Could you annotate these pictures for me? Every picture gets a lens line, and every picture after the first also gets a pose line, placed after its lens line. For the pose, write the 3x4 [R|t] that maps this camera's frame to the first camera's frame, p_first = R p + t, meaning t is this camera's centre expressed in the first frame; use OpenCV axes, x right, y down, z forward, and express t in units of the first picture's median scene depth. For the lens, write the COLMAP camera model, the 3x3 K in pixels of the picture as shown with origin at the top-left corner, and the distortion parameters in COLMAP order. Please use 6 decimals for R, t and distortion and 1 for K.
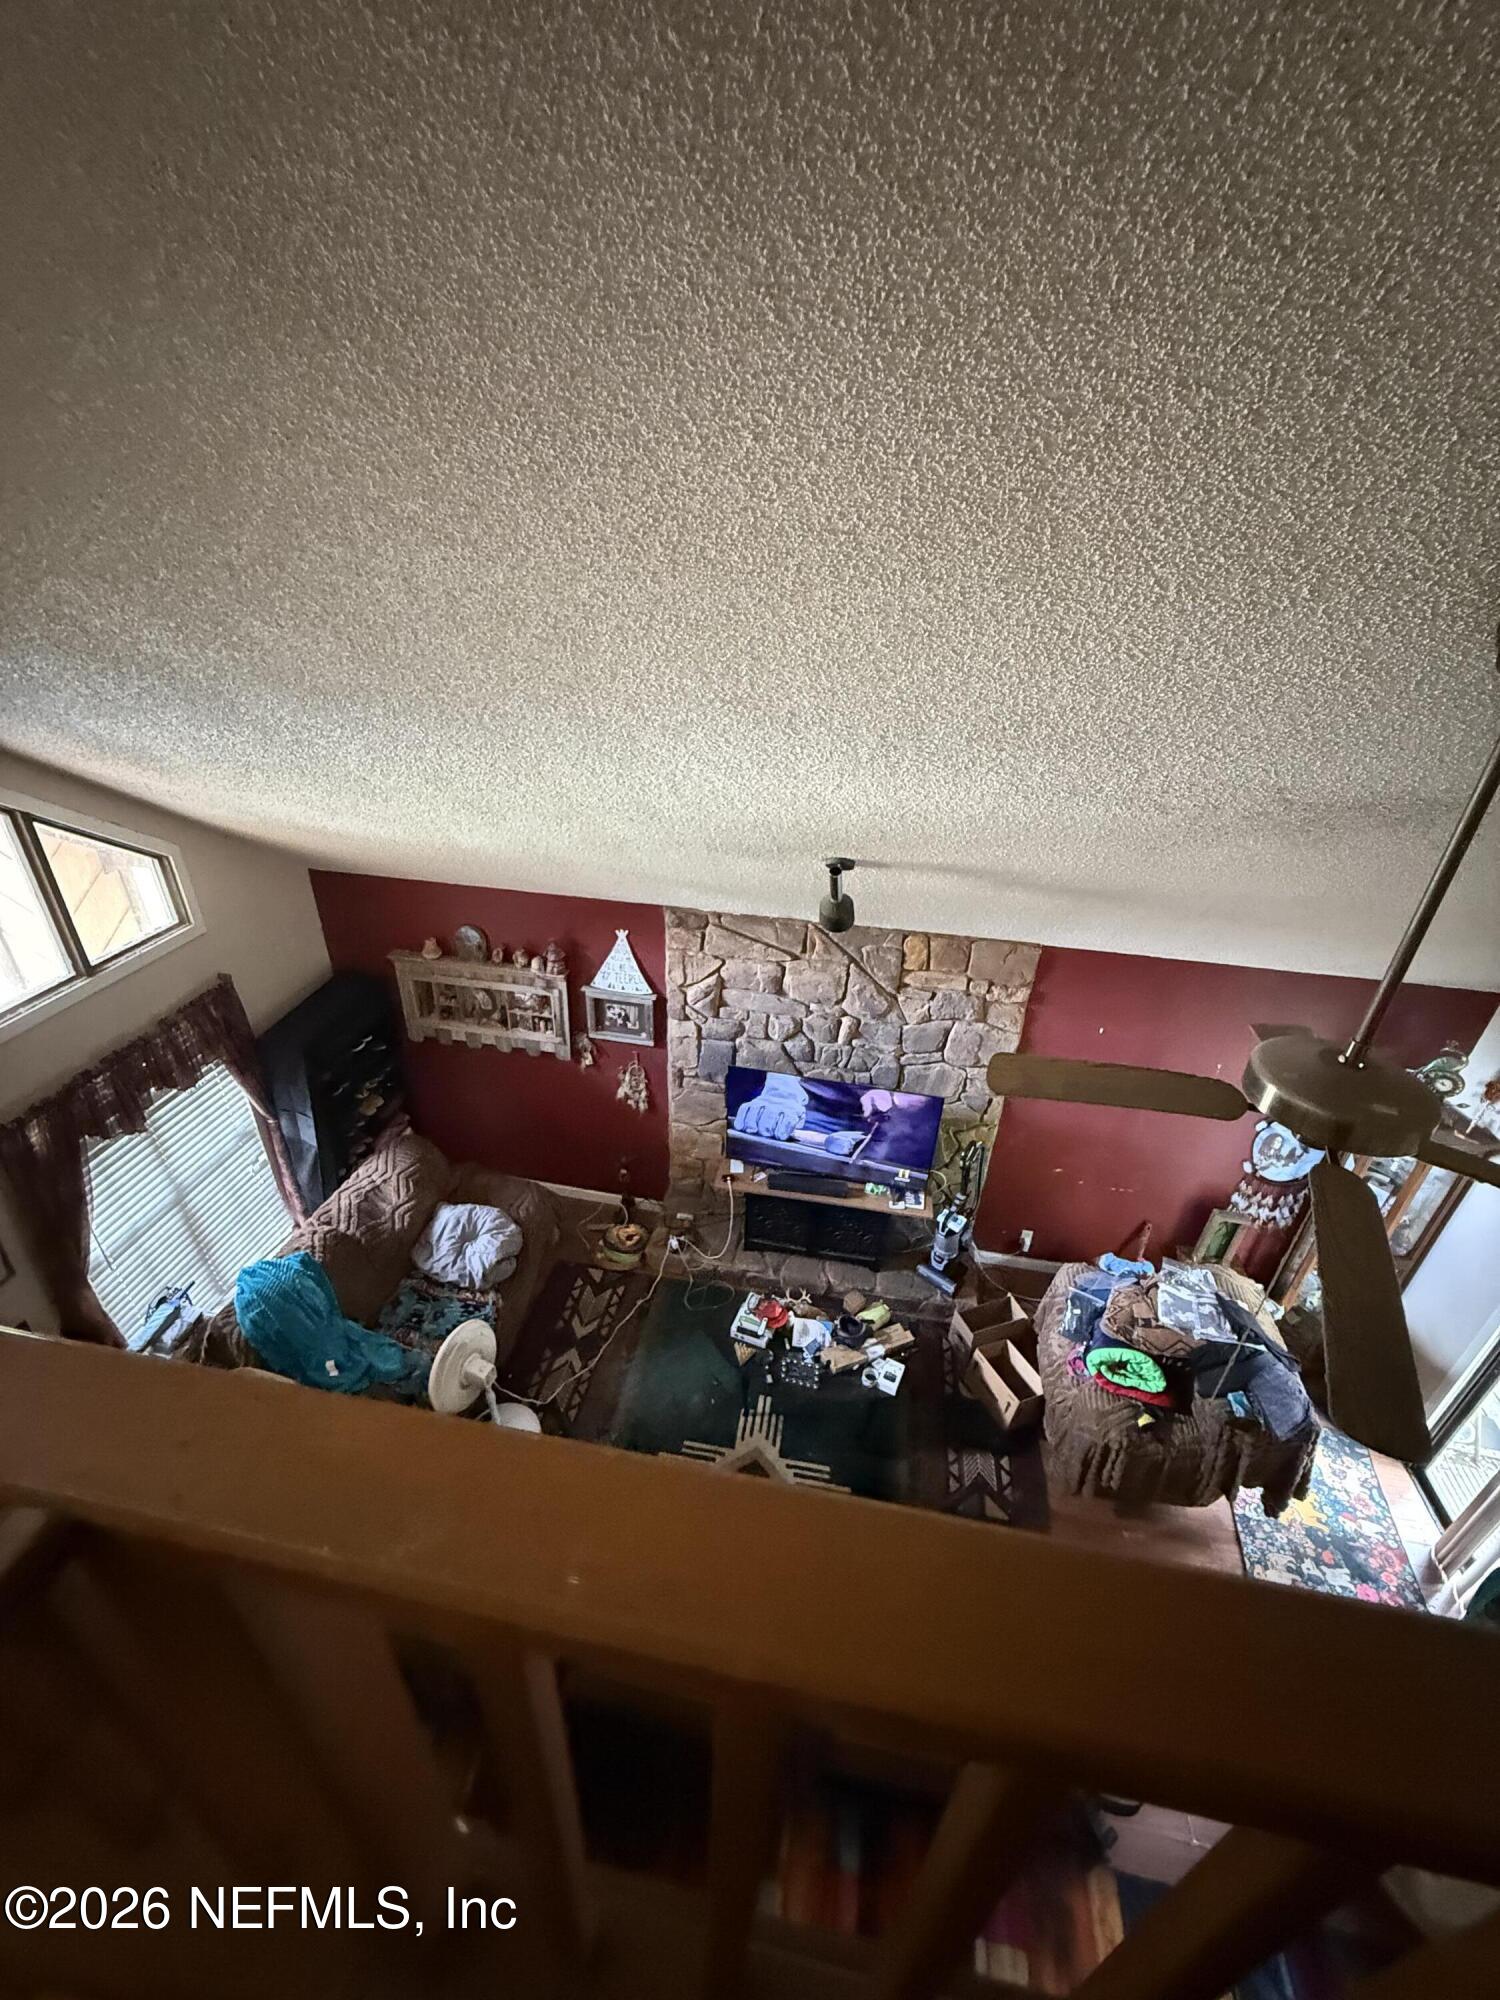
lens RADIAL K [[794.4, 0, 747.9], [0, 794.4, 996.7], [0, 0, 1]] dist [-0.001428, 0.000189]
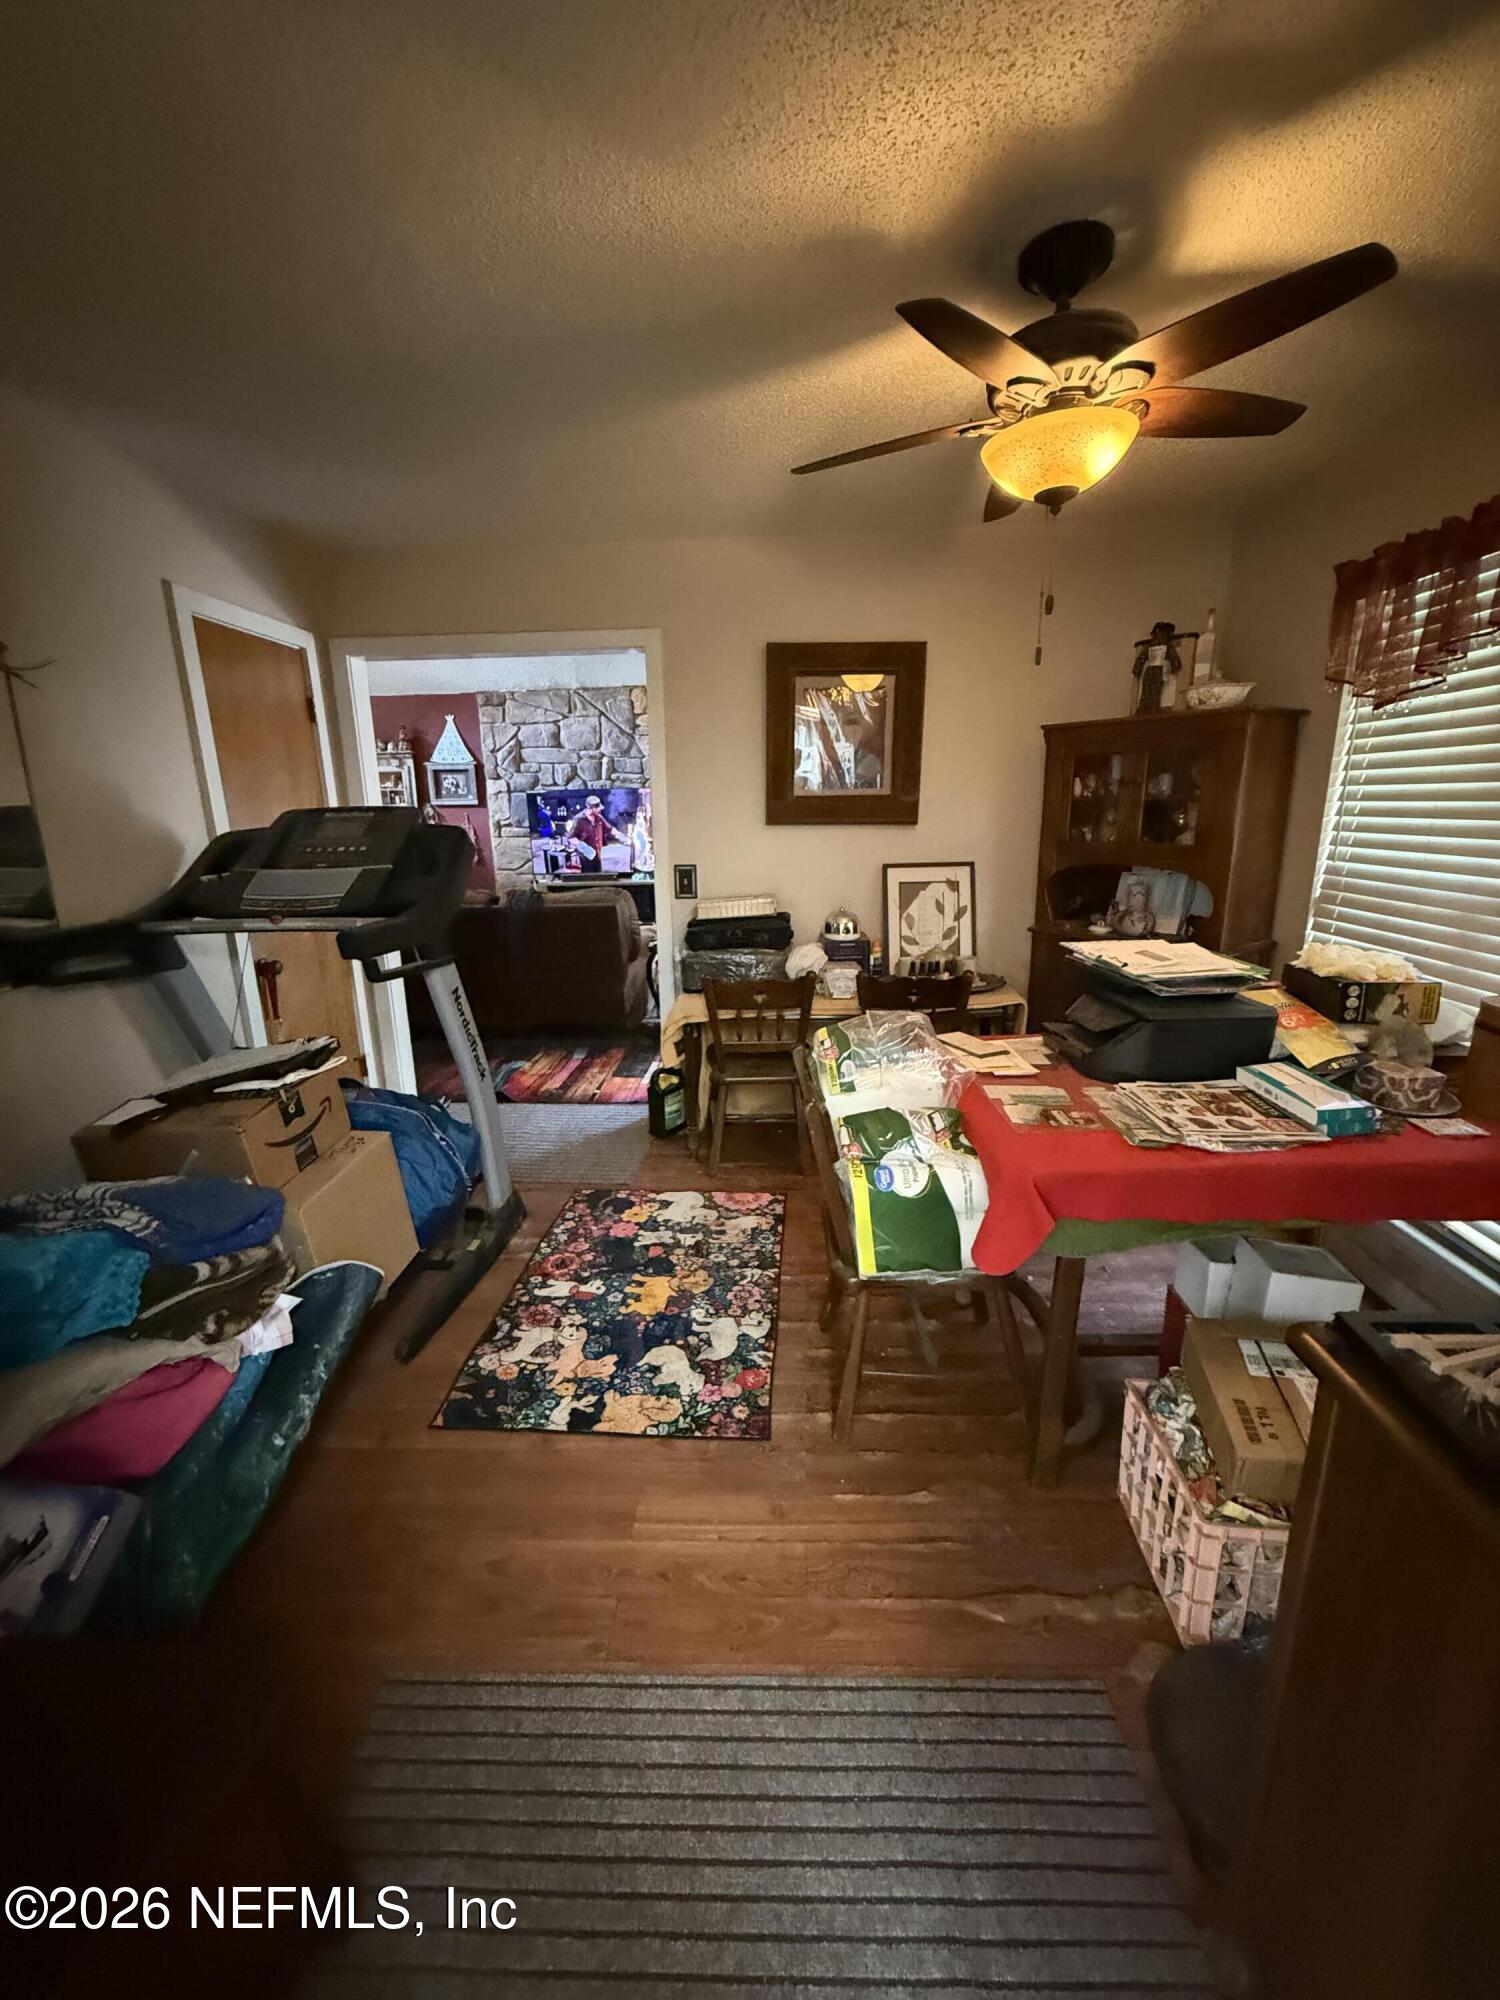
lens RADIAL K [[794.4, 0, 753.6], [0, 794.4, 1001.6], [0, 0, 1]] dist [-0.001428, 0.000189]
pose [[0.988750, -0.090322, 0.119231, 0.178772], [0.118592, 0.959146, -0.256857, 0.873951], [-0.091160, 0.268107, 0.959066, -0.339272]]
